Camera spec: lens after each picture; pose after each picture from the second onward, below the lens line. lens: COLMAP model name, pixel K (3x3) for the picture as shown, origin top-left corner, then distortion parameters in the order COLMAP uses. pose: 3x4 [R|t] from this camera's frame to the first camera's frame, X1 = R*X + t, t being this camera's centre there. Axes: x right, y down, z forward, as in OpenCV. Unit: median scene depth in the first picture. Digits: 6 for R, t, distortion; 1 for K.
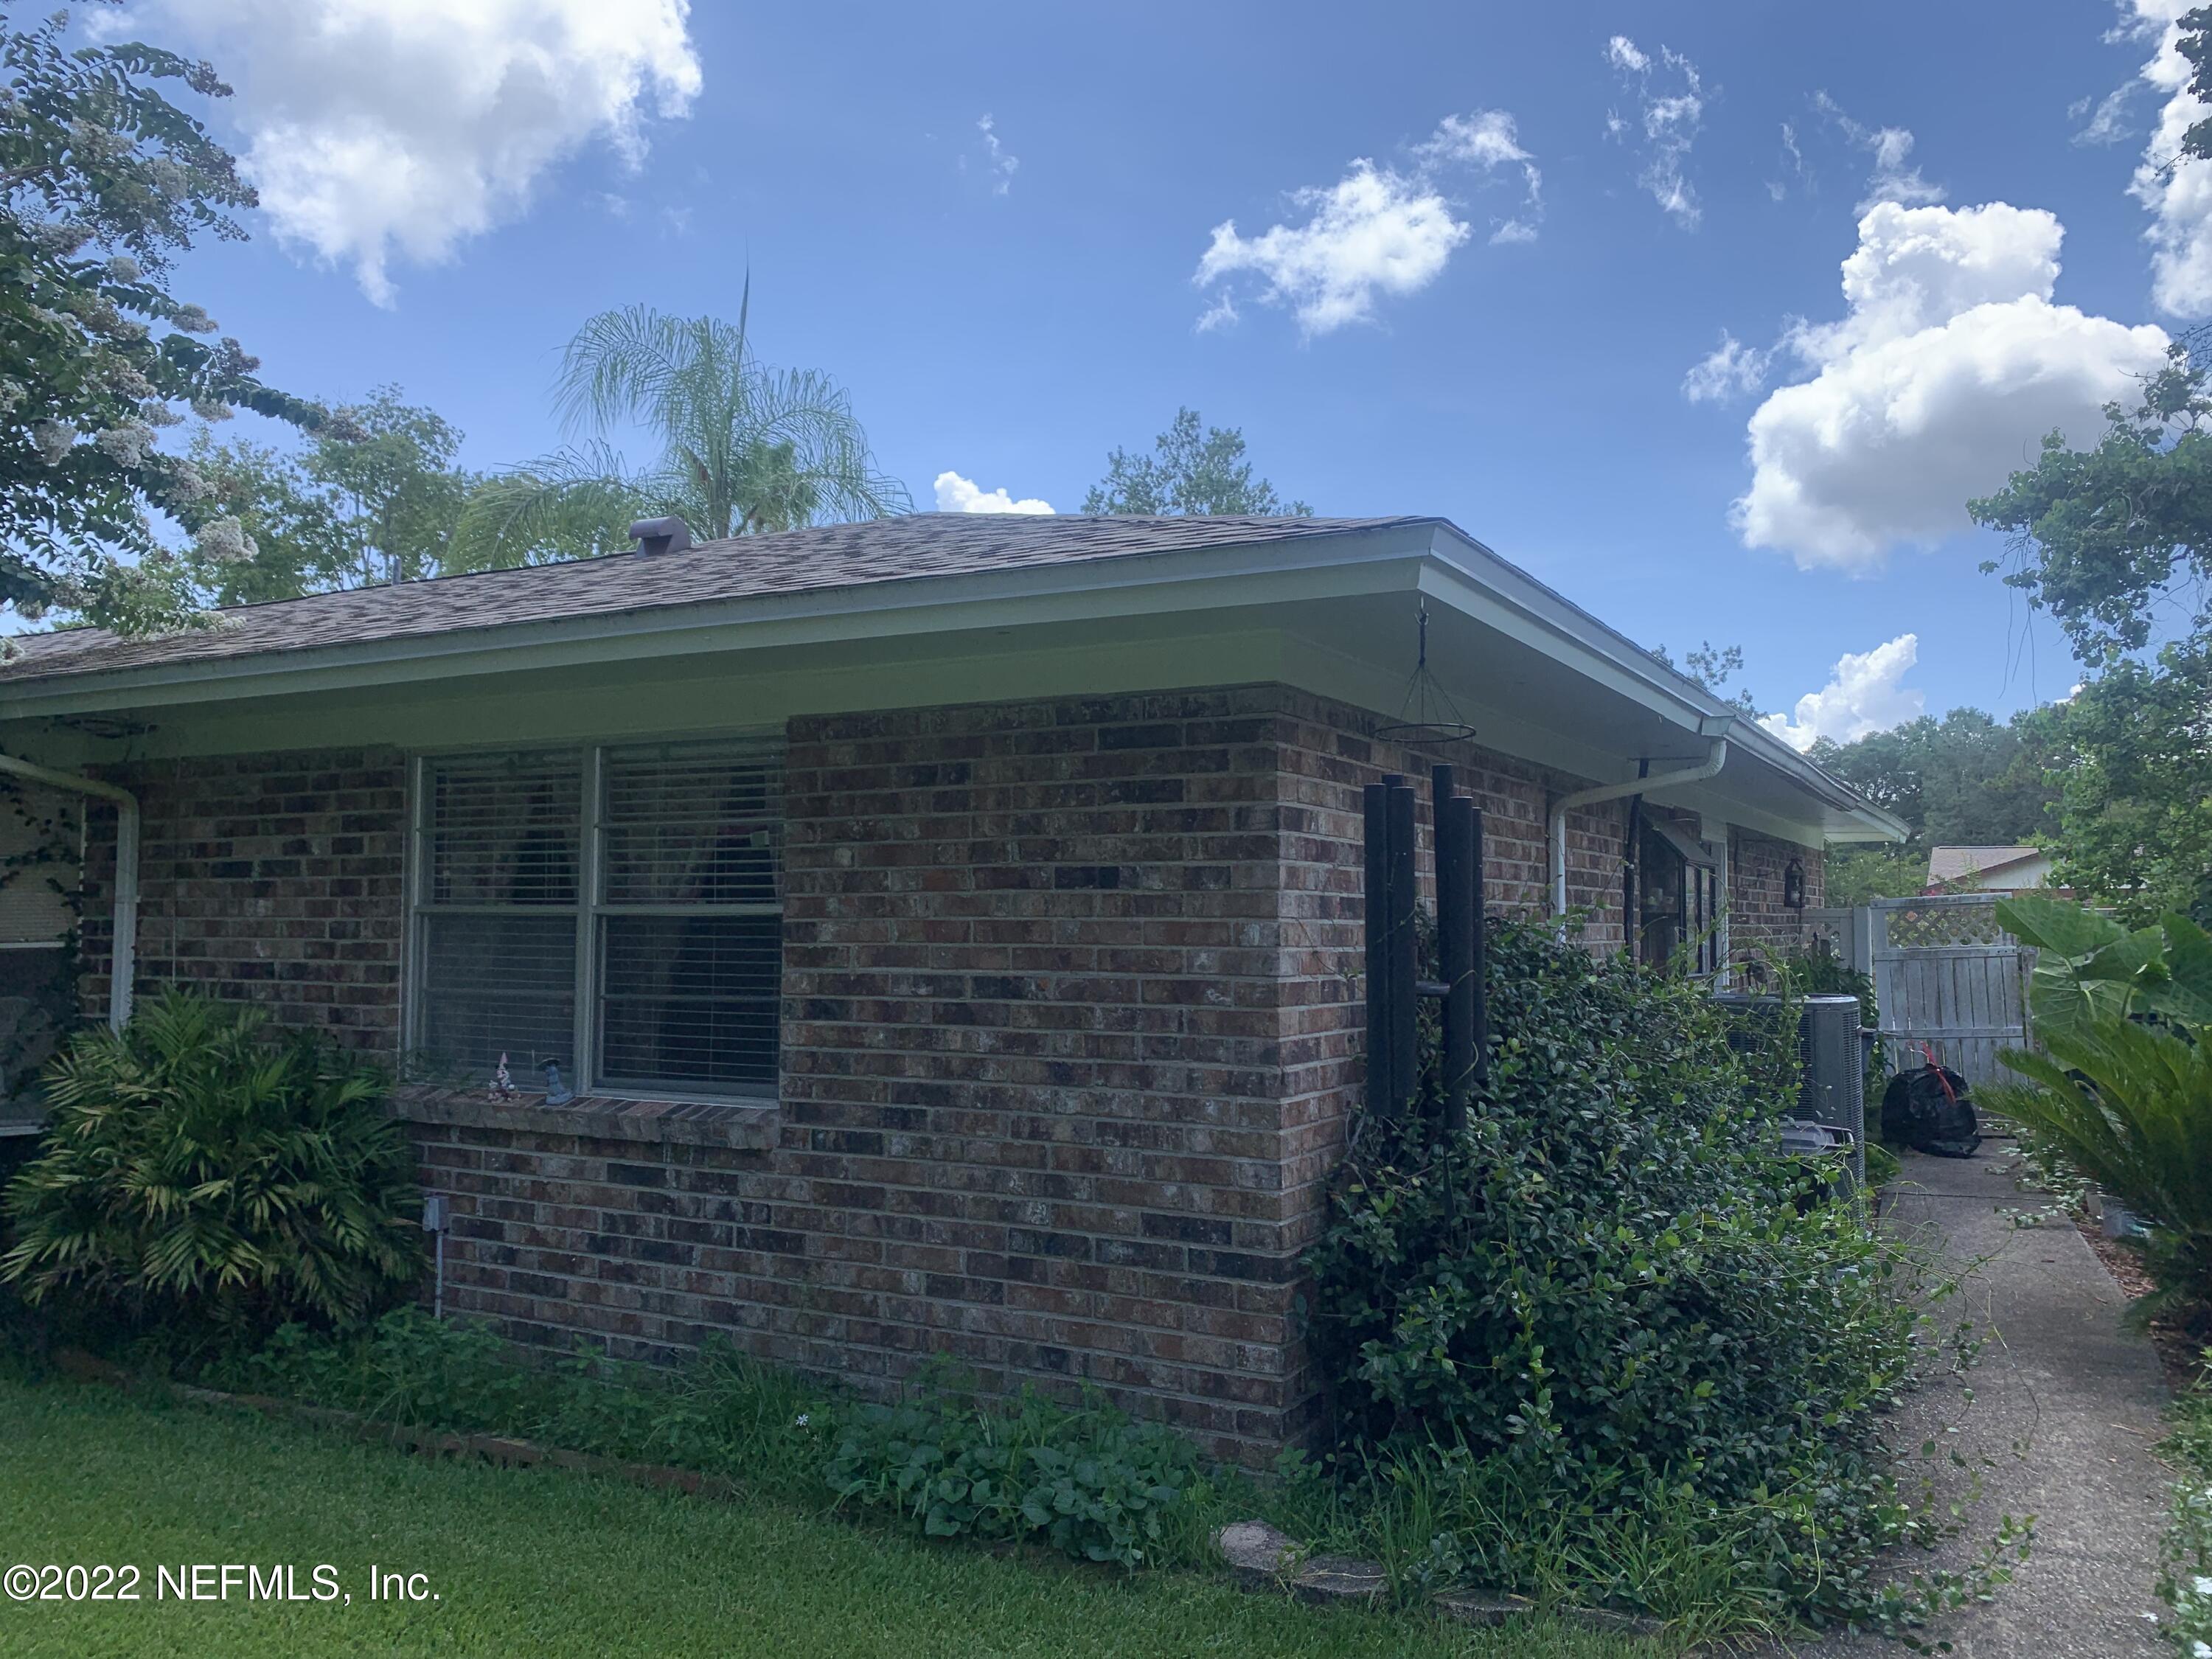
lens RADIAL K [[1712.6, 0, 1116.3], [0, 1712.6, 817.7], [0, 0, 1]] dist [0.039794, -0.048977]
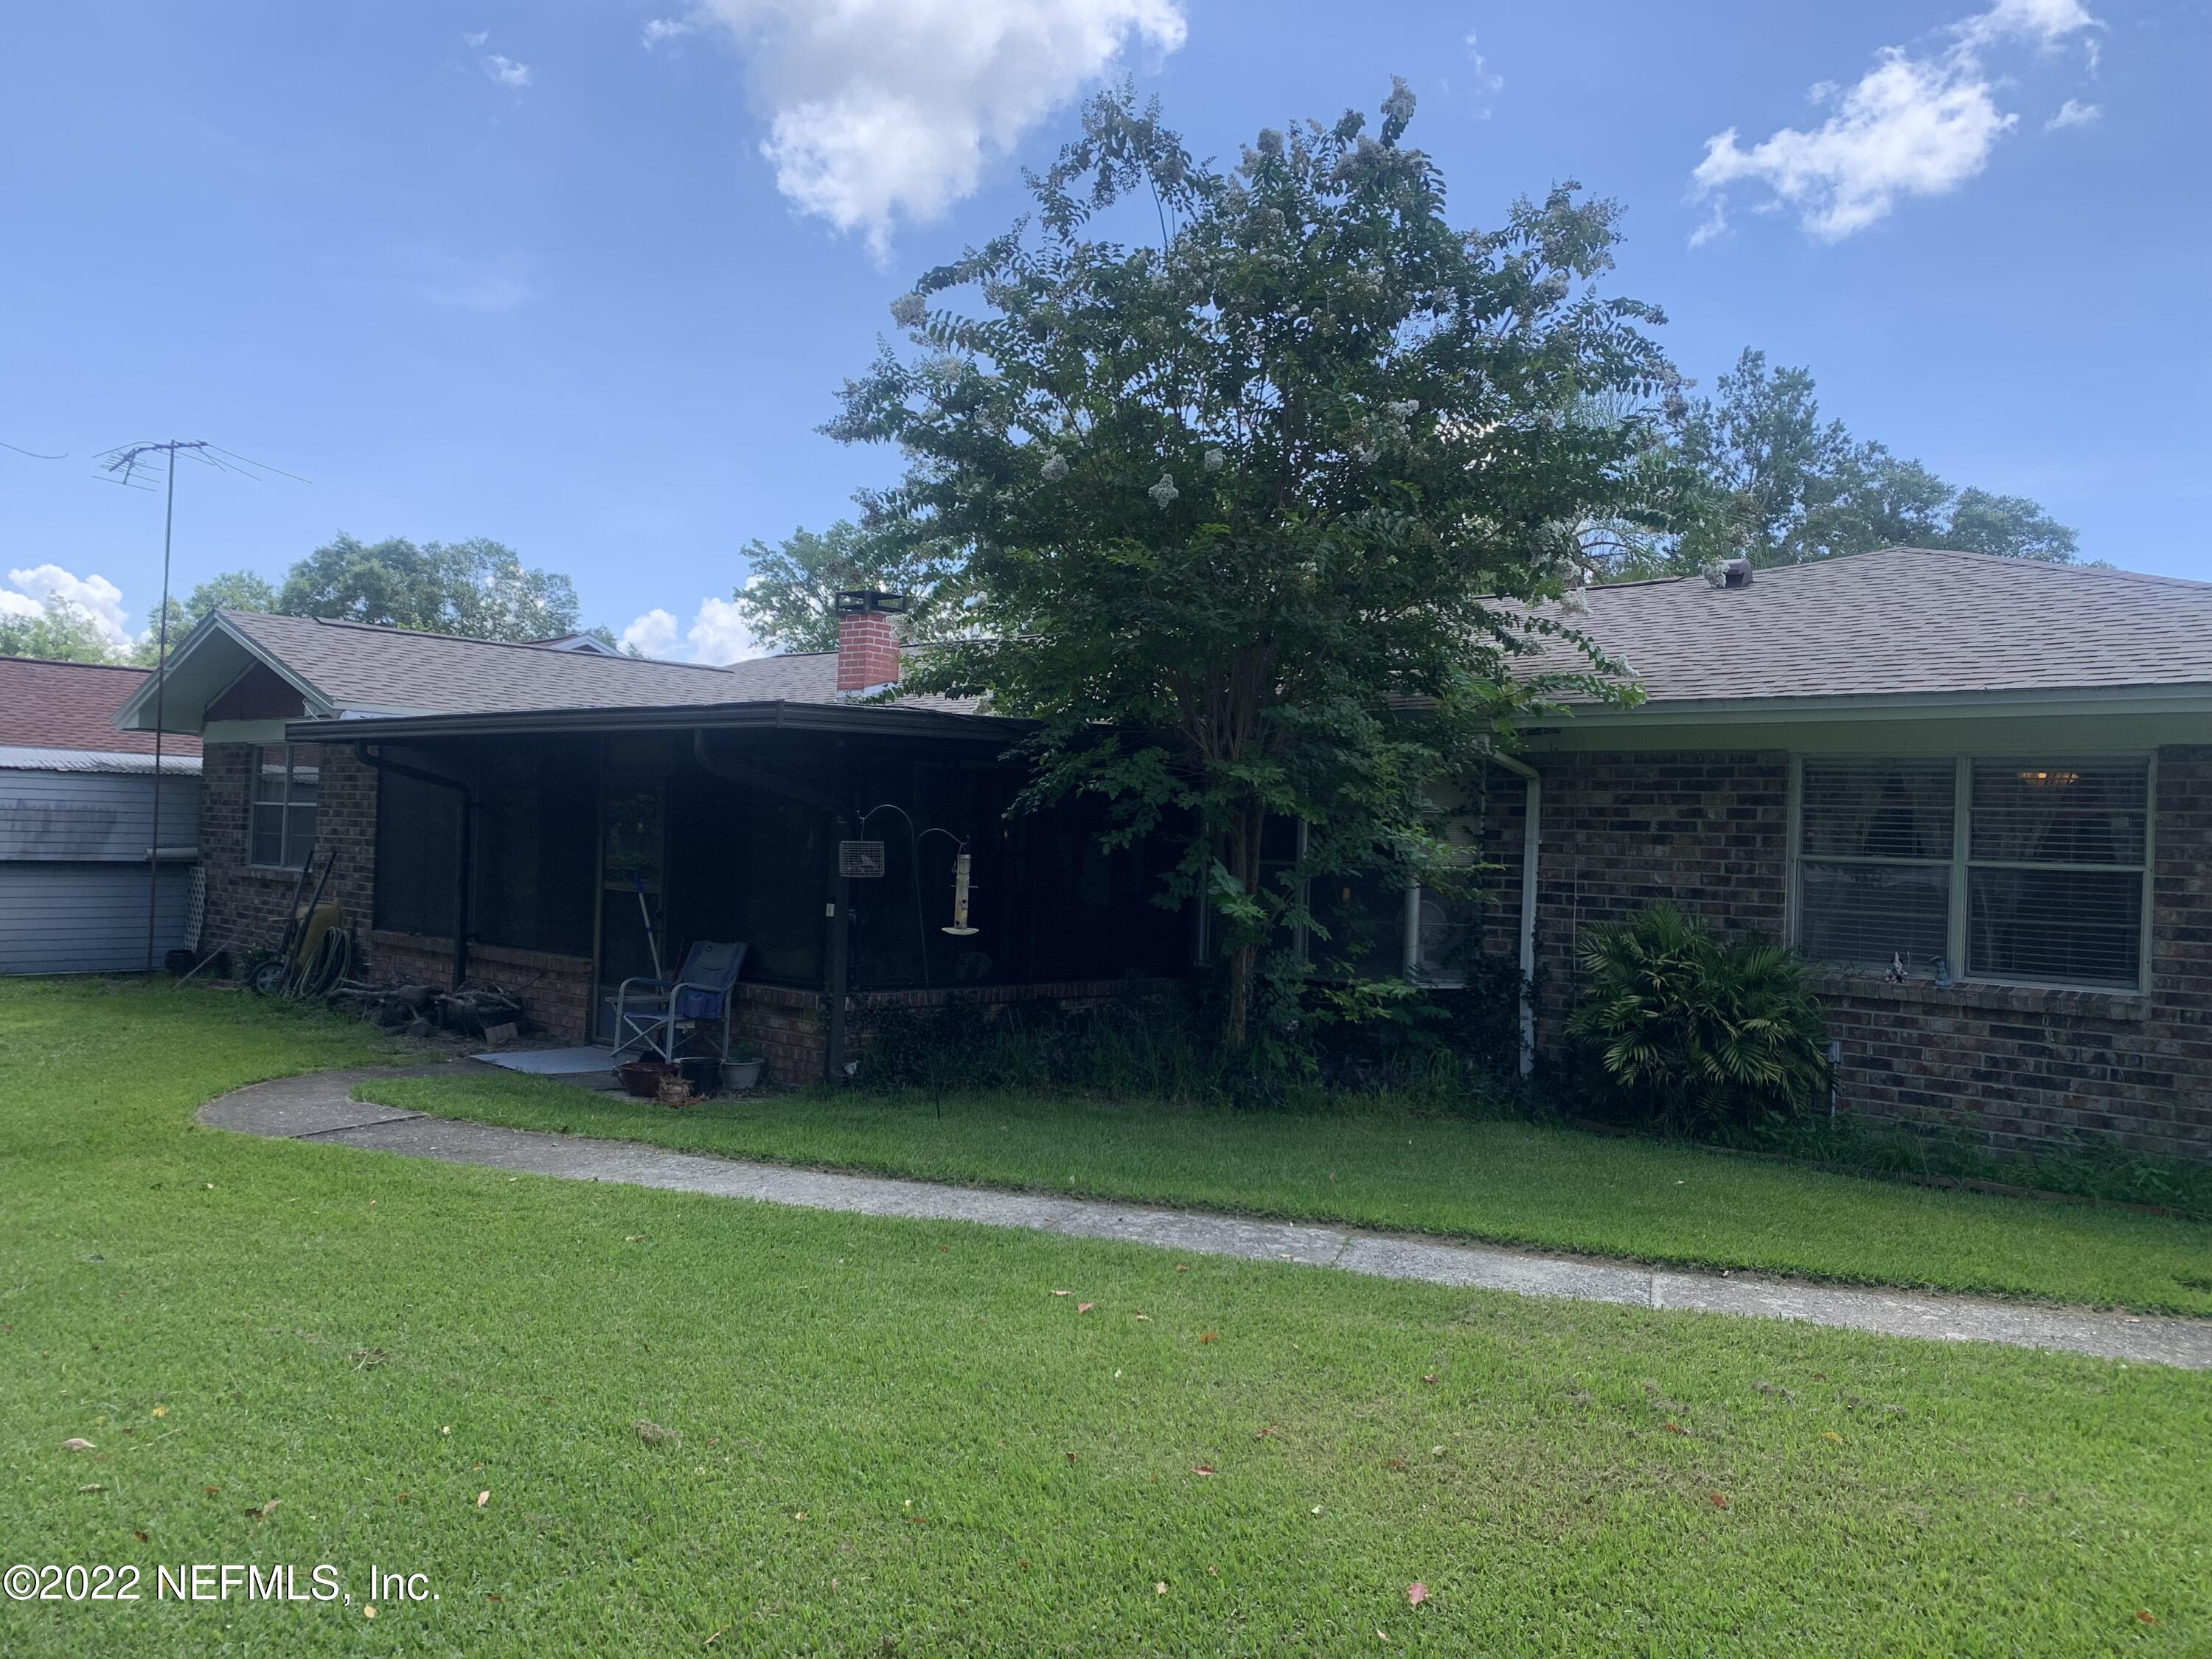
lens RADIAL K [[1712.6, 0, 1091.9], [0, 1712.6, 830.2], [0, 0, 1]] dist [0.039794, -0.048977]
pose [[0.962534, 0.035203, -0.268866, -0.643005], [-0.024437, 0.998764, 0.043286, -0.023760], [0.270058, -0.035094, 0.962204, -0.703821]]
